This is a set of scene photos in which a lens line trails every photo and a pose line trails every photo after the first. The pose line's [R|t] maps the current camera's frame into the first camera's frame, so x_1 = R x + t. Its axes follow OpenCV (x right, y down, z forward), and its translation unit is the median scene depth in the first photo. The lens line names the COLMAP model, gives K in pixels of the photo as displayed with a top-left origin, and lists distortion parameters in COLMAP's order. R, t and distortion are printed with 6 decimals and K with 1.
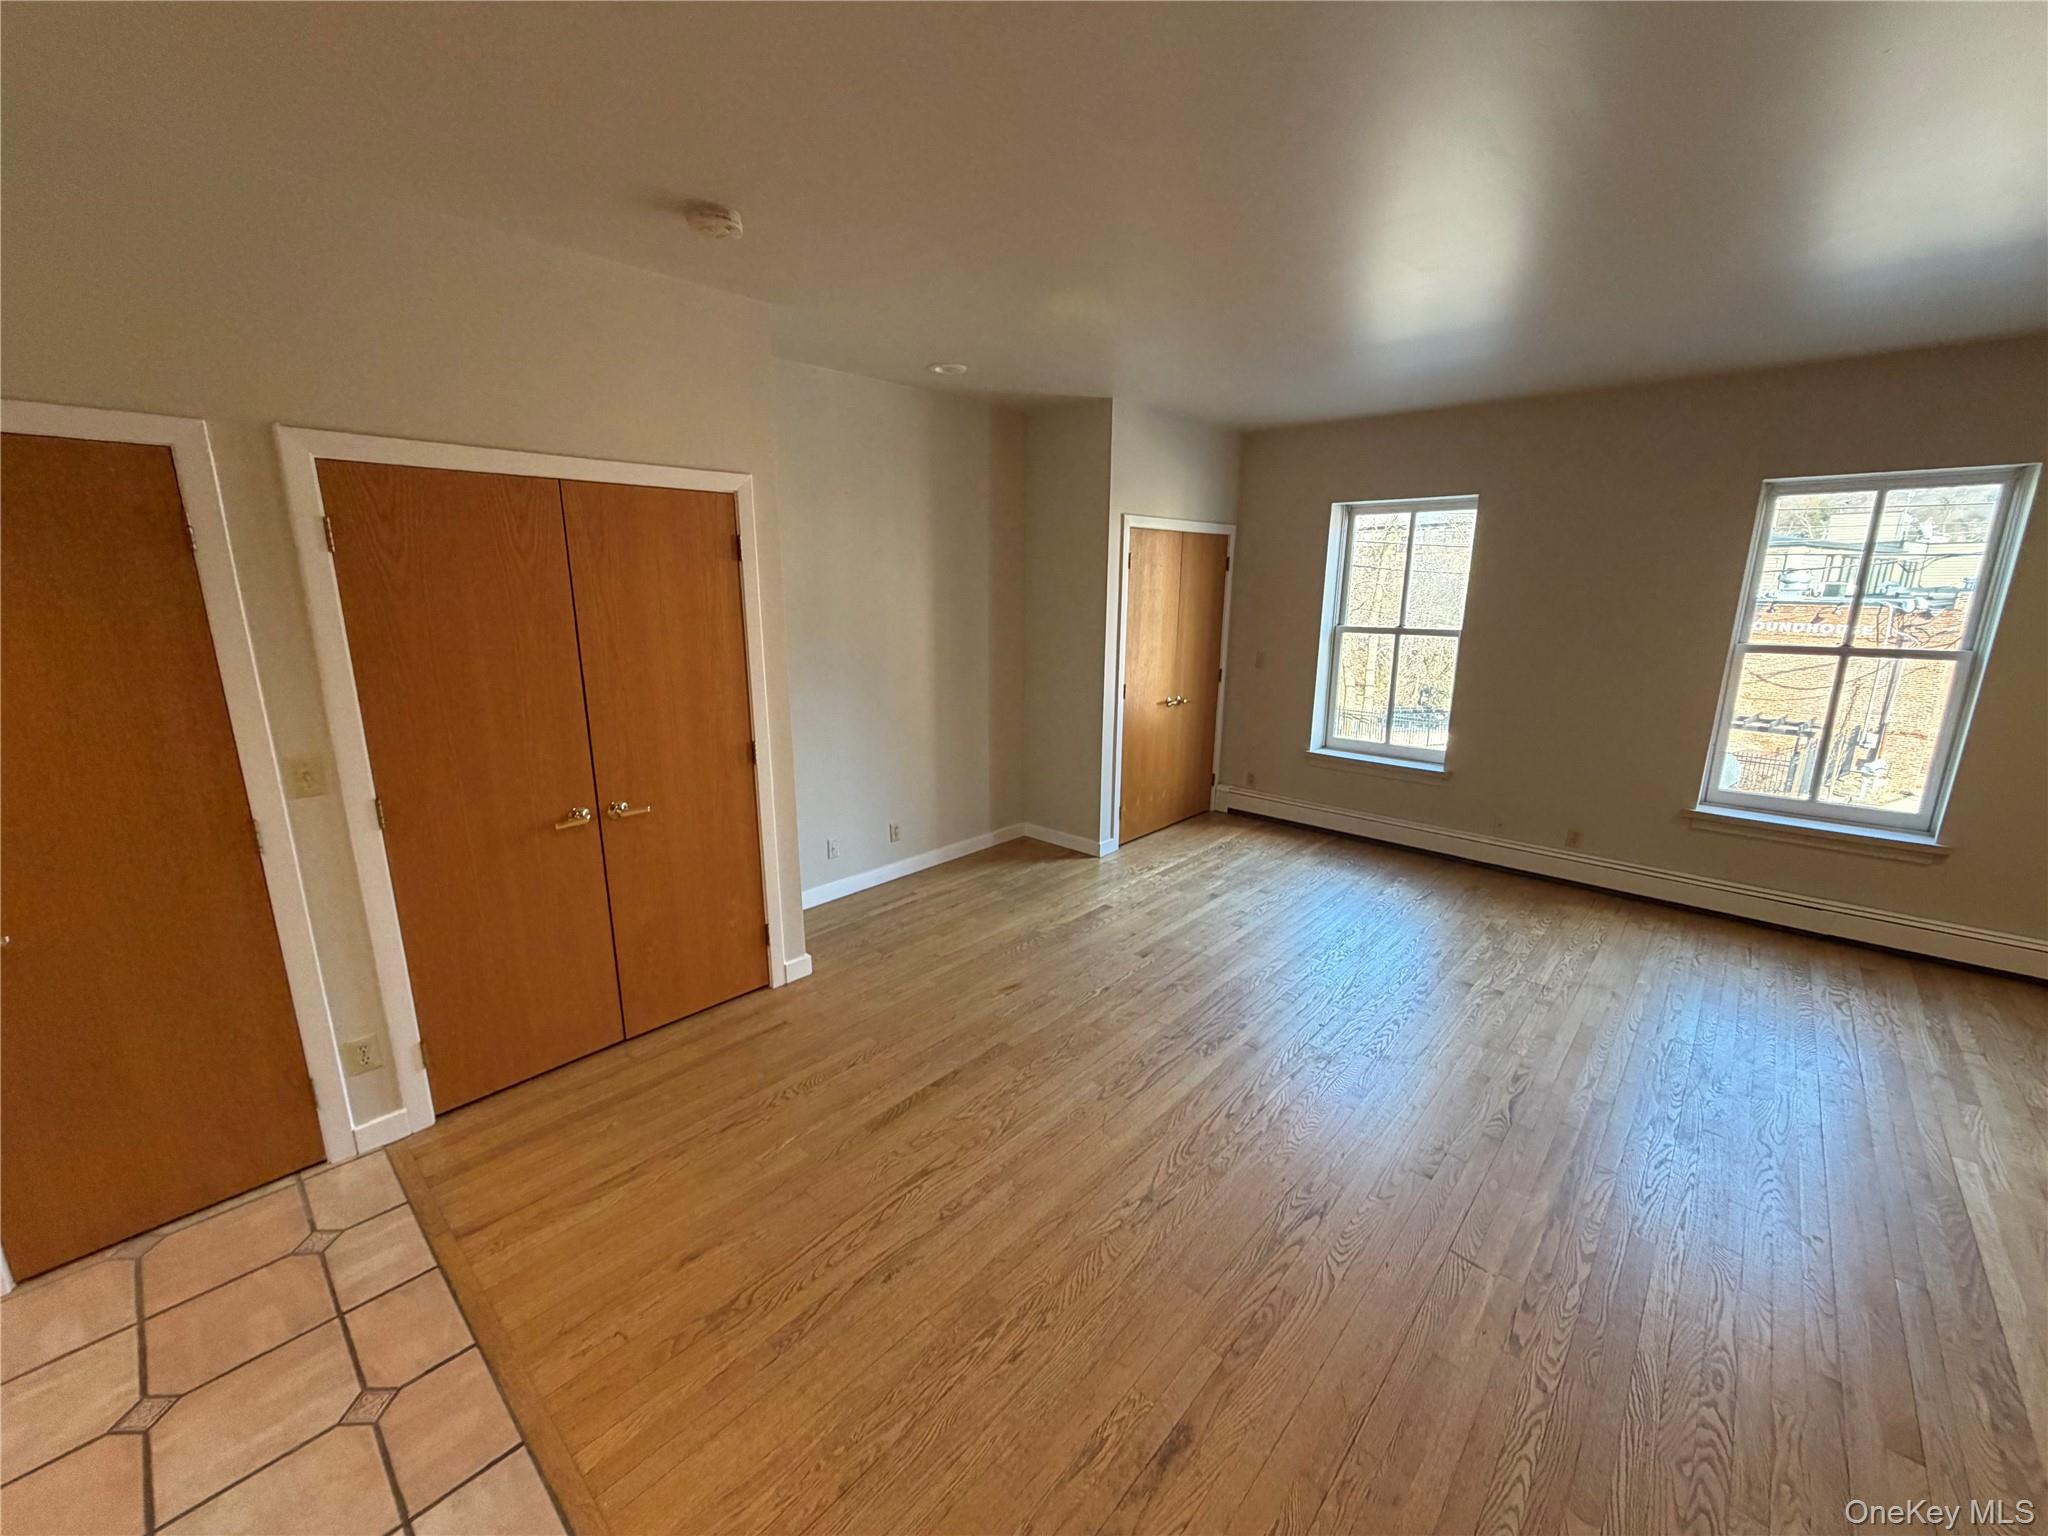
lens RADIAL K [[811.7, 0, 1024.0], [0, 811.7, 768.0], [0, 0, 1]] dist [-0.006211, -0.000284]
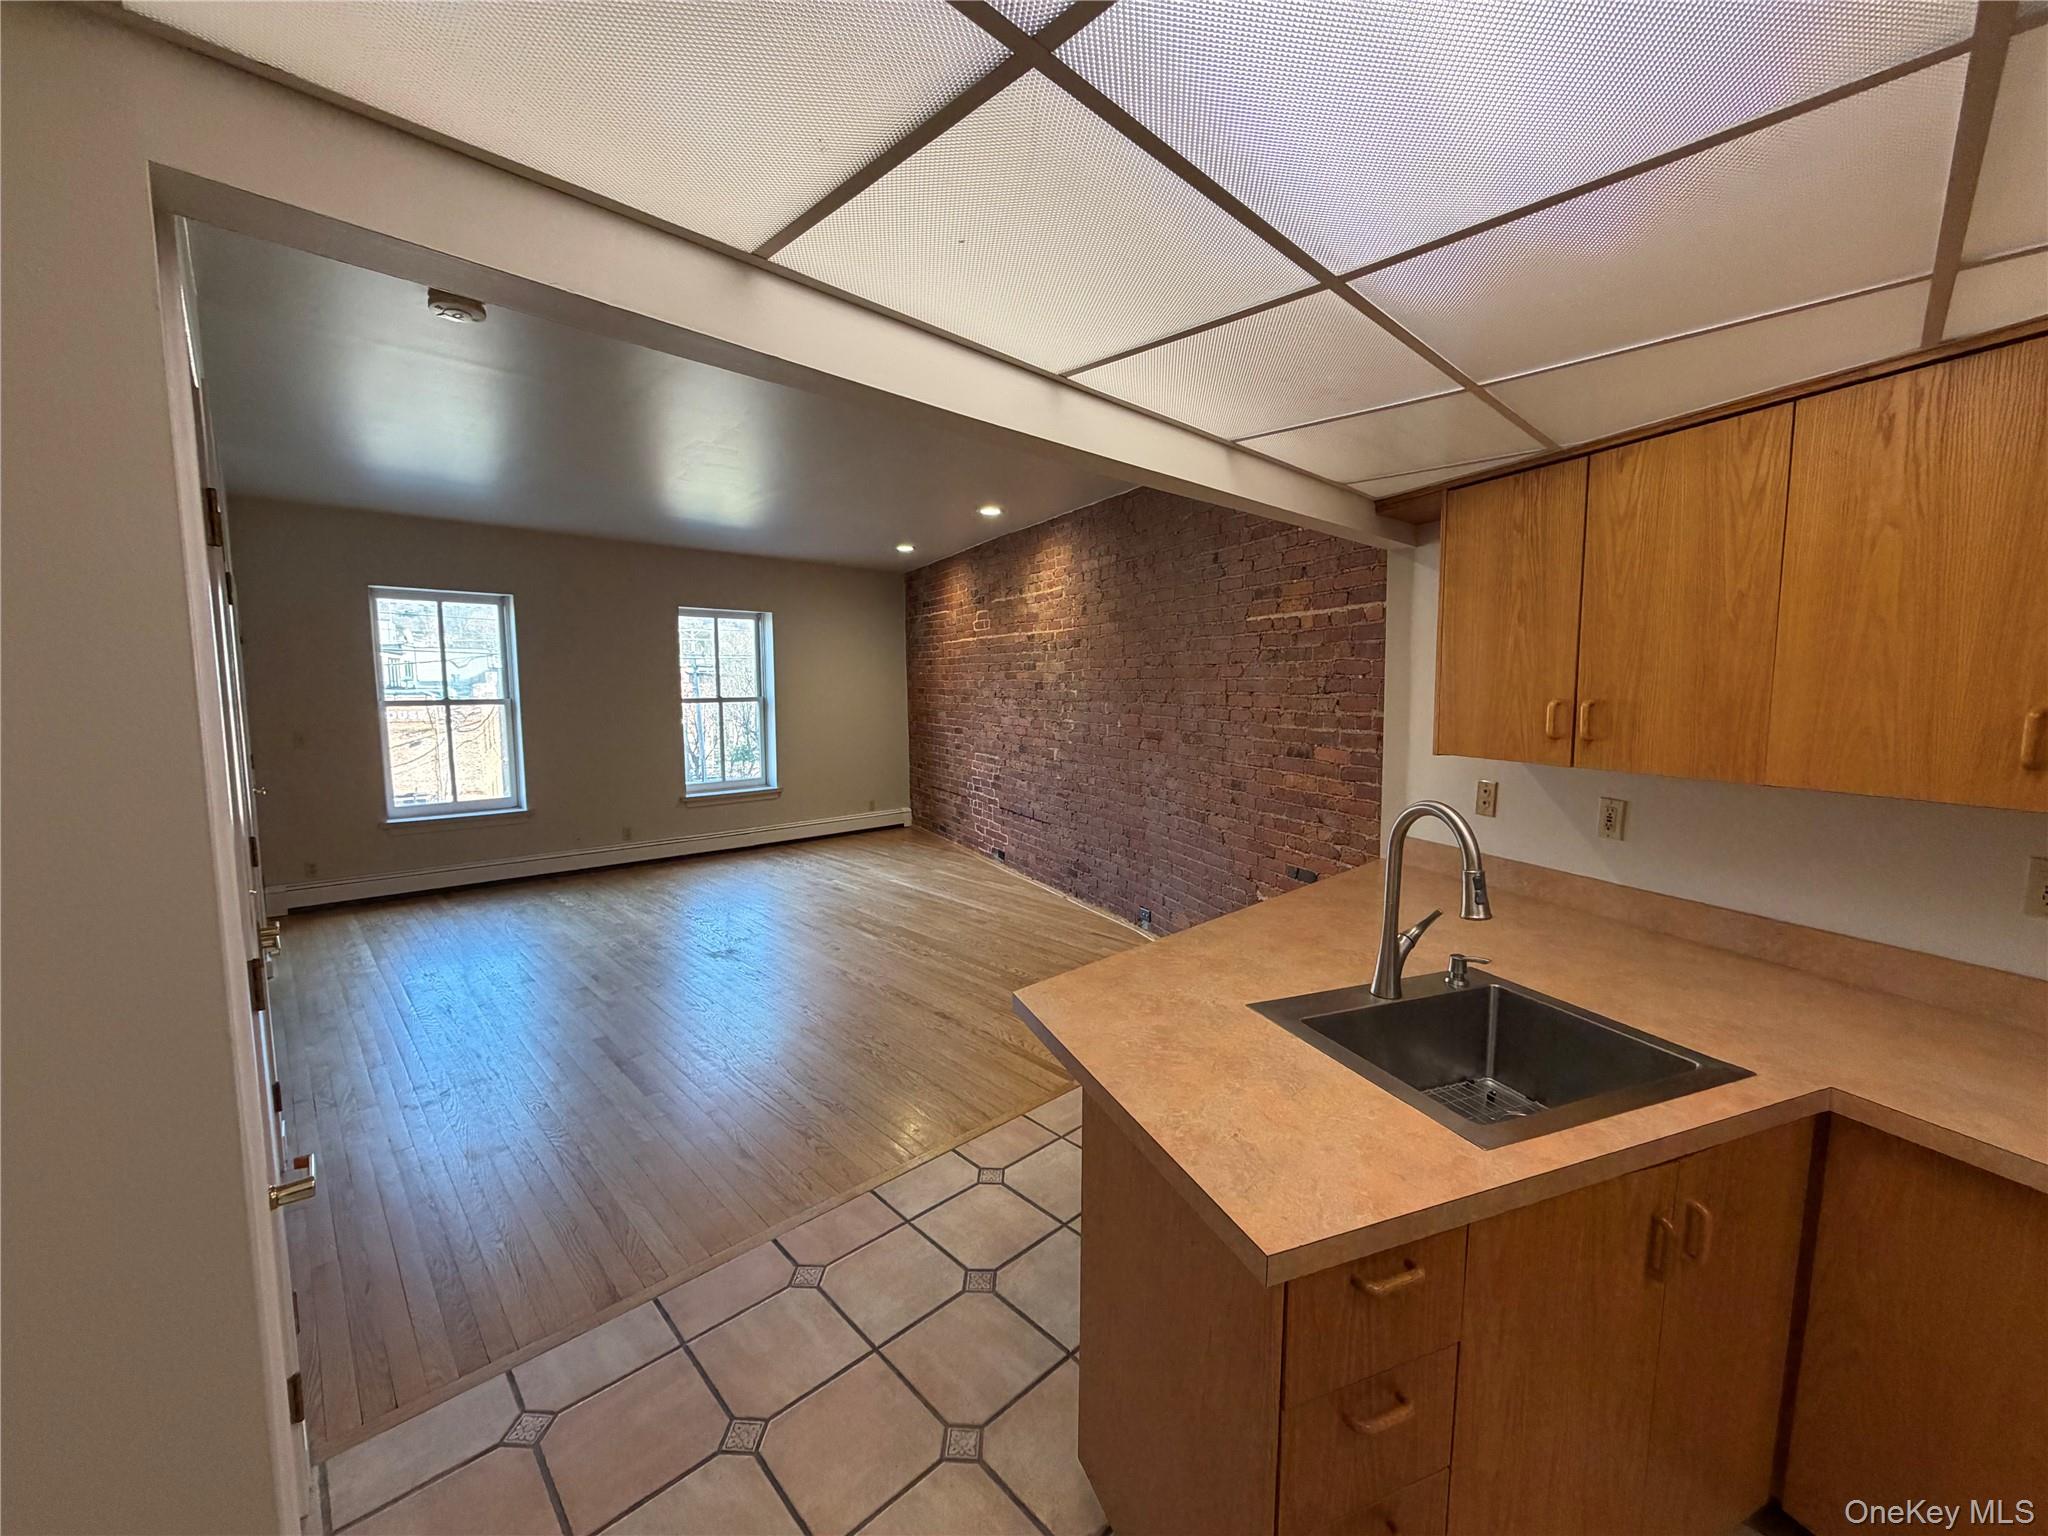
lens RADIAL K [[811.7, 0, 1024.0], [0, 811.7, 768.0], [0, 0, 1]] dist [-0.006211, -0.000284]
pose [[0.069269, -0.107677, 0.991770, -0.803714], [0.217708, 0.971827, 0.090306, -0.006683], [-0.973553, 0.209660, 0.090760, 0.159999]]
